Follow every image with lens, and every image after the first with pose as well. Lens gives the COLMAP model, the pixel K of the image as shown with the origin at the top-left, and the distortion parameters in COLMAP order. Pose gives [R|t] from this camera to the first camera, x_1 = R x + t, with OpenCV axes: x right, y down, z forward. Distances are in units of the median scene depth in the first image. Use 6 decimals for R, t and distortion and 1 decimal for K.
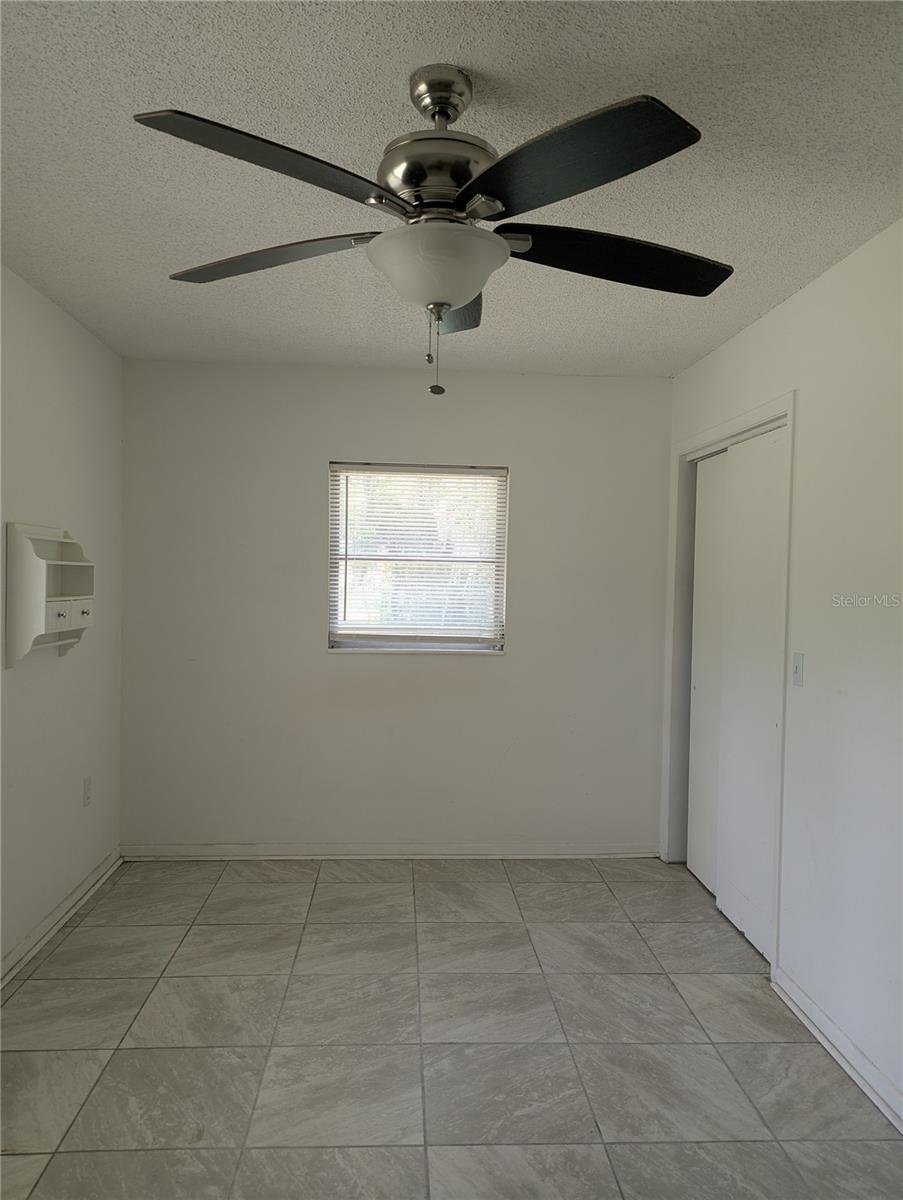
lens RADIAL K [[840.7, 0, 451.5], [0, 840.7, 600.0], [0, 0, 1]] dist [0.066382, -0.056408]
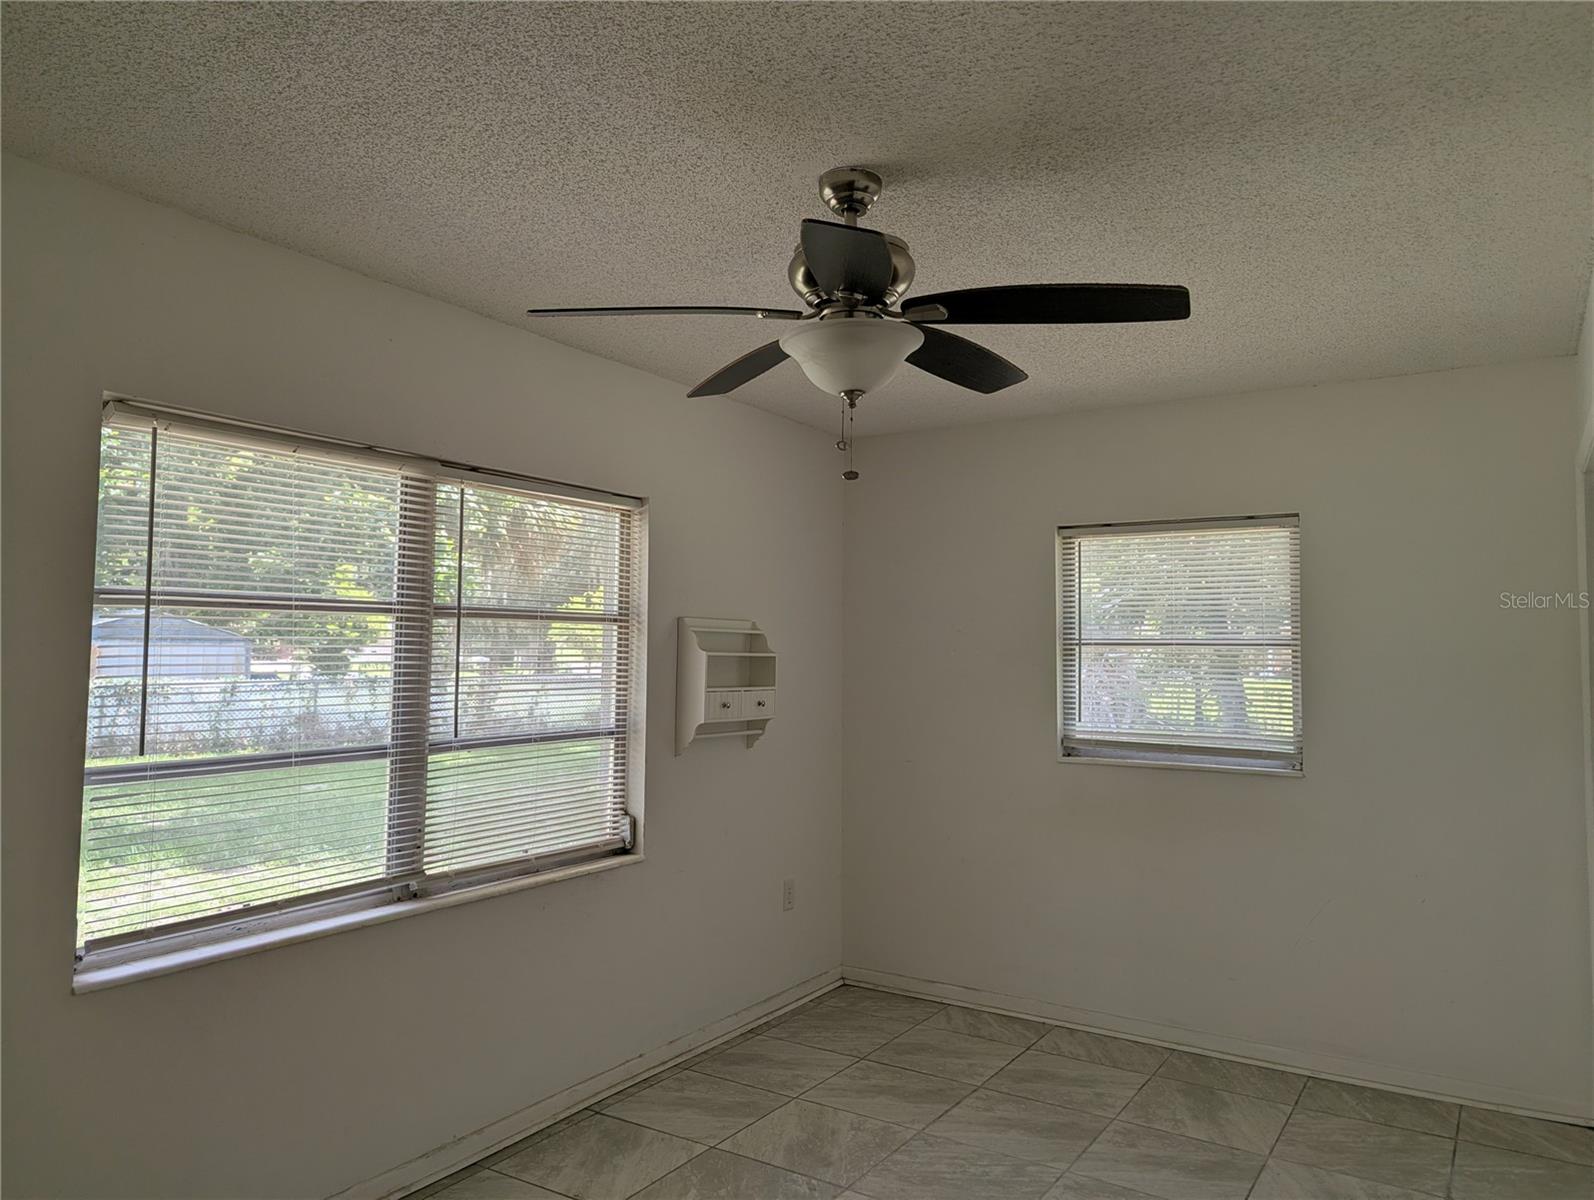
lens RADIAL K [[1123.2, 0, 785.6], [0, 1123.2, 586.2], [0, 0, 1]] dist [0.062457, -0.055708]
pose [[0.804921, -0.047152, -0.591505, 0.326567], [-0.011824, 0.995365, -0.095437, 0.002314], [0.593264, 0.083813, 0.800633, -0.038418]]
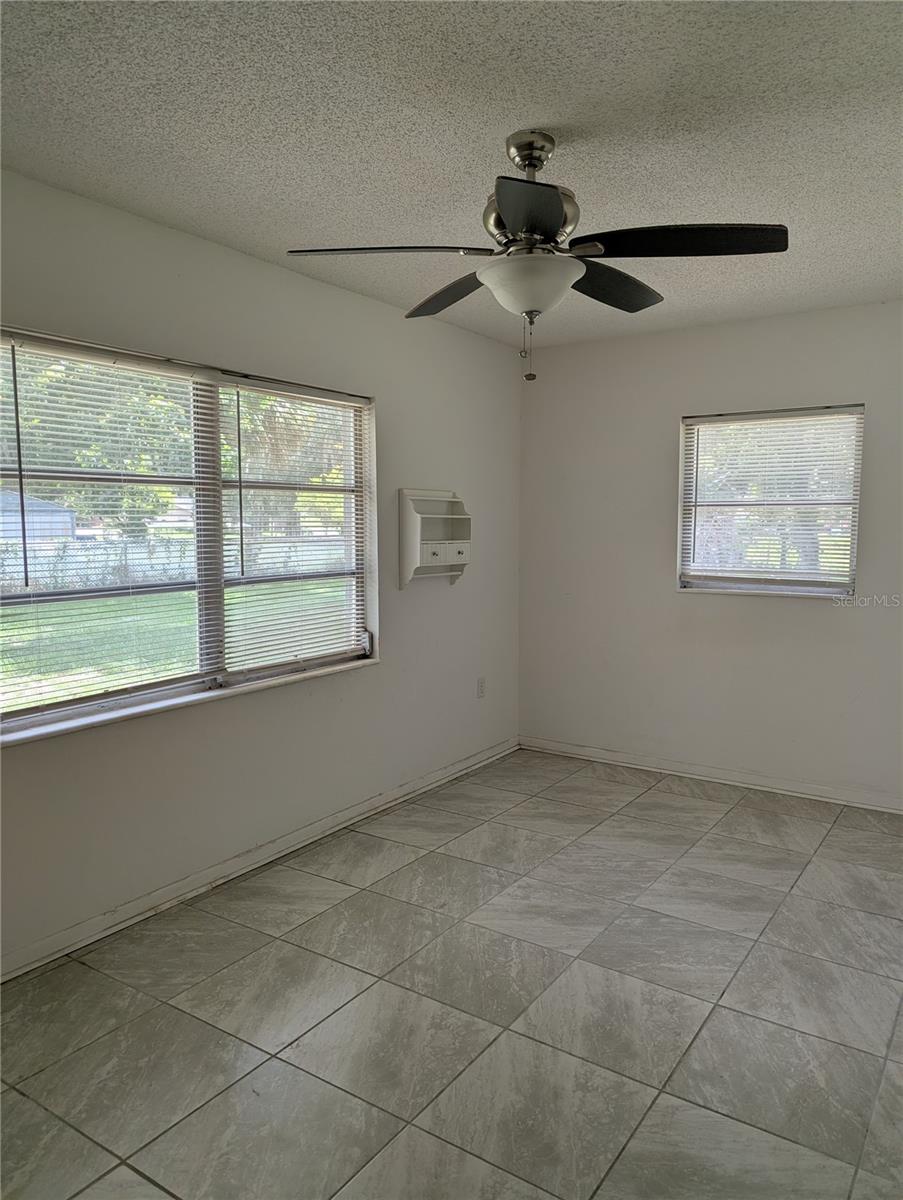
lens RADIAL K [[845.6, 0, 466.9], [0, 845.6, 603.1], [0, 0, 1]] dist [0.062457, -0.055708]
pose [[0.800379, 0.039682, -0.598180, 0.338175], [-0.002886, 0.998050, 0.062348, 0.009718], [0.599487, -0.048176, 0.798933, -0.065260]]
